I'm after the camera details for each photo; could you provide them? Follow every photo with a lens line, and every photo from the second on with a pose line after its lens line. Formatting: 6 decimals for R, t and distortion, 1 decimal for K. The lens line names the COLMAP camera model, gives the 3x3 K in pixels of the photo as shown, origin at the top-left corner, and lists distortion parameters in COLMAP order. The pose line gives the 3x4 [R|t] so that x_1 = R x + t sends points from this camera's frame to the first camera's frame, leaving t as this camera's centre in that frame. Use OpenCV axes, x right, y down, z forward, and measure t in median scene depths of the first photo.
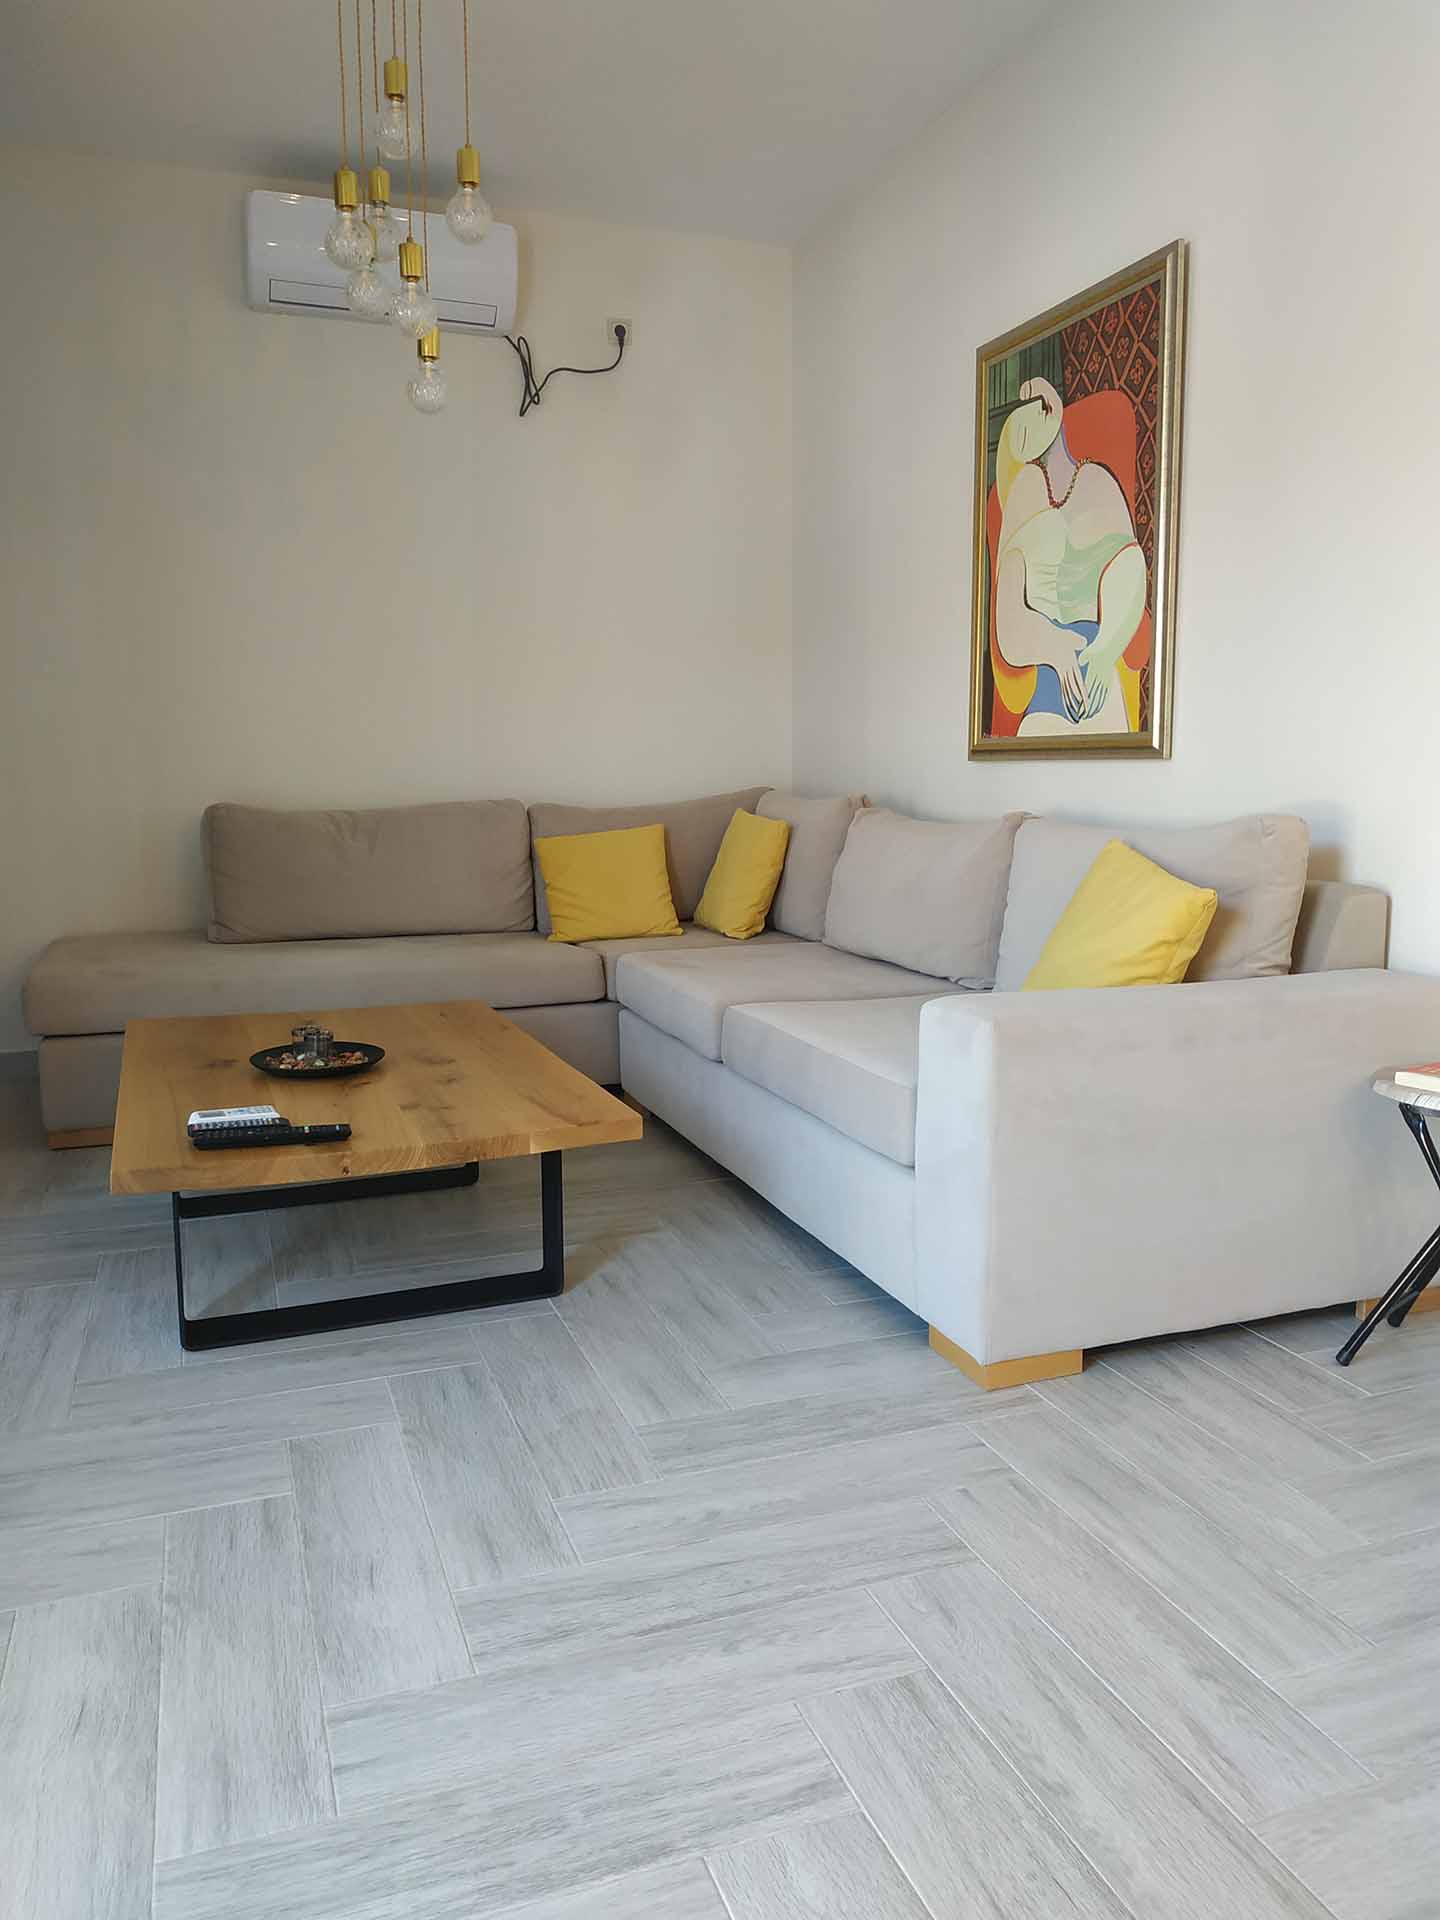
lens RADIAL K [[1415.8, 0, 720.0], [0, 1415.8, 960.0], [0, 0, 1]] dist [-0.003093, -0.006698]
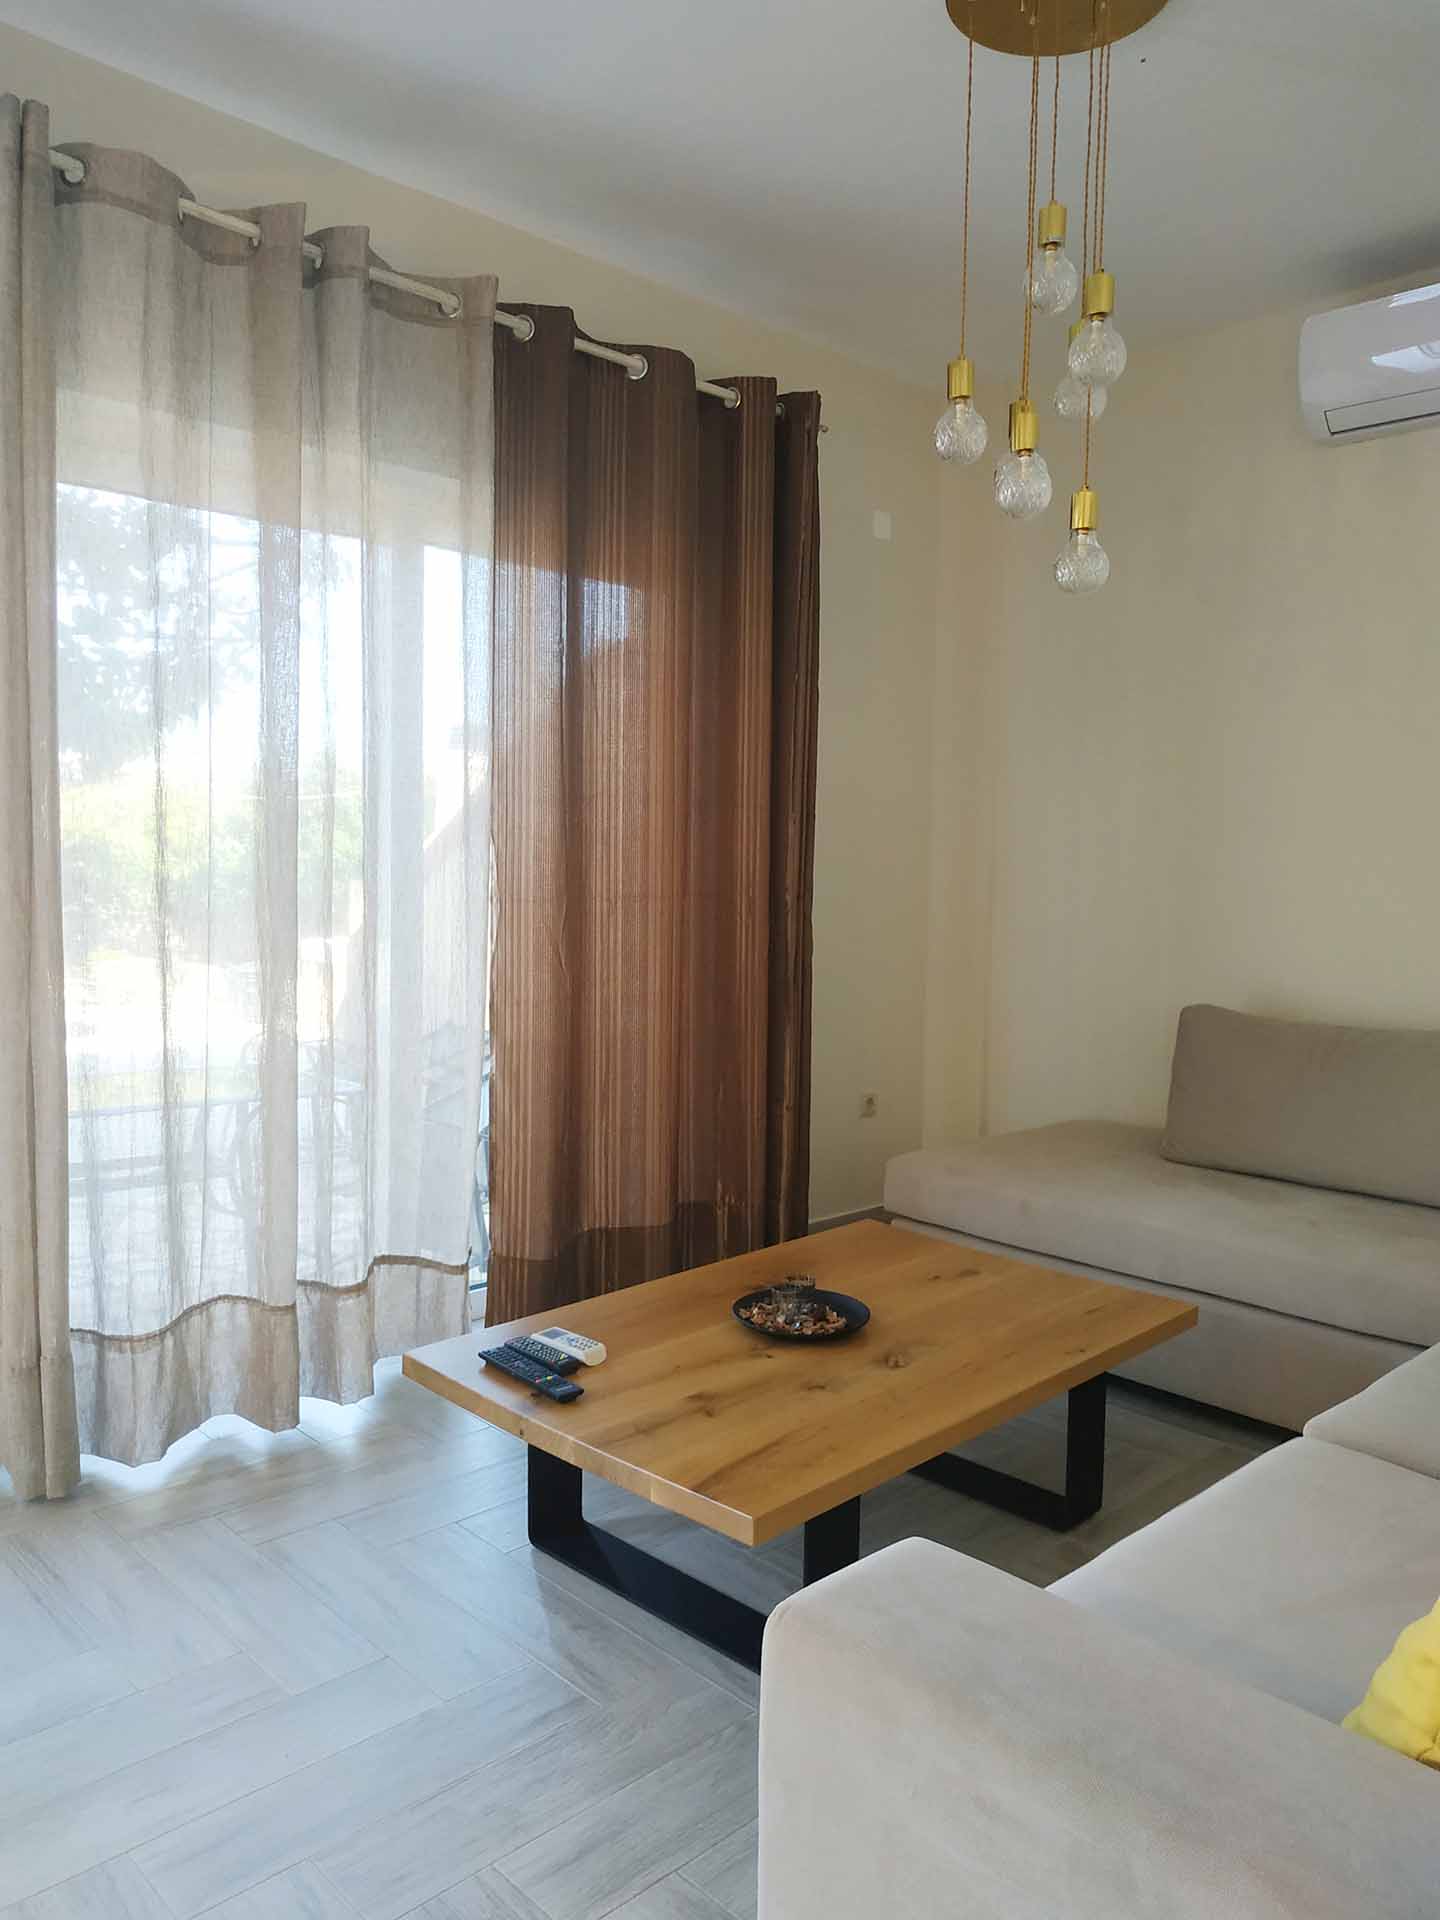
lens RADIAL K [[1415.8, 0, 720.0], [0, 1415.8, 960.0], [0, 0, 1]] dist [-0.003093, -0.006698]
pose [[0.410183, 0.087416, -0.907804, 0.508815], [-0.153345, 0.987835, 0.025835, -0.171744], [0.899019, 0.128610, 0.418598, 0.515287]]
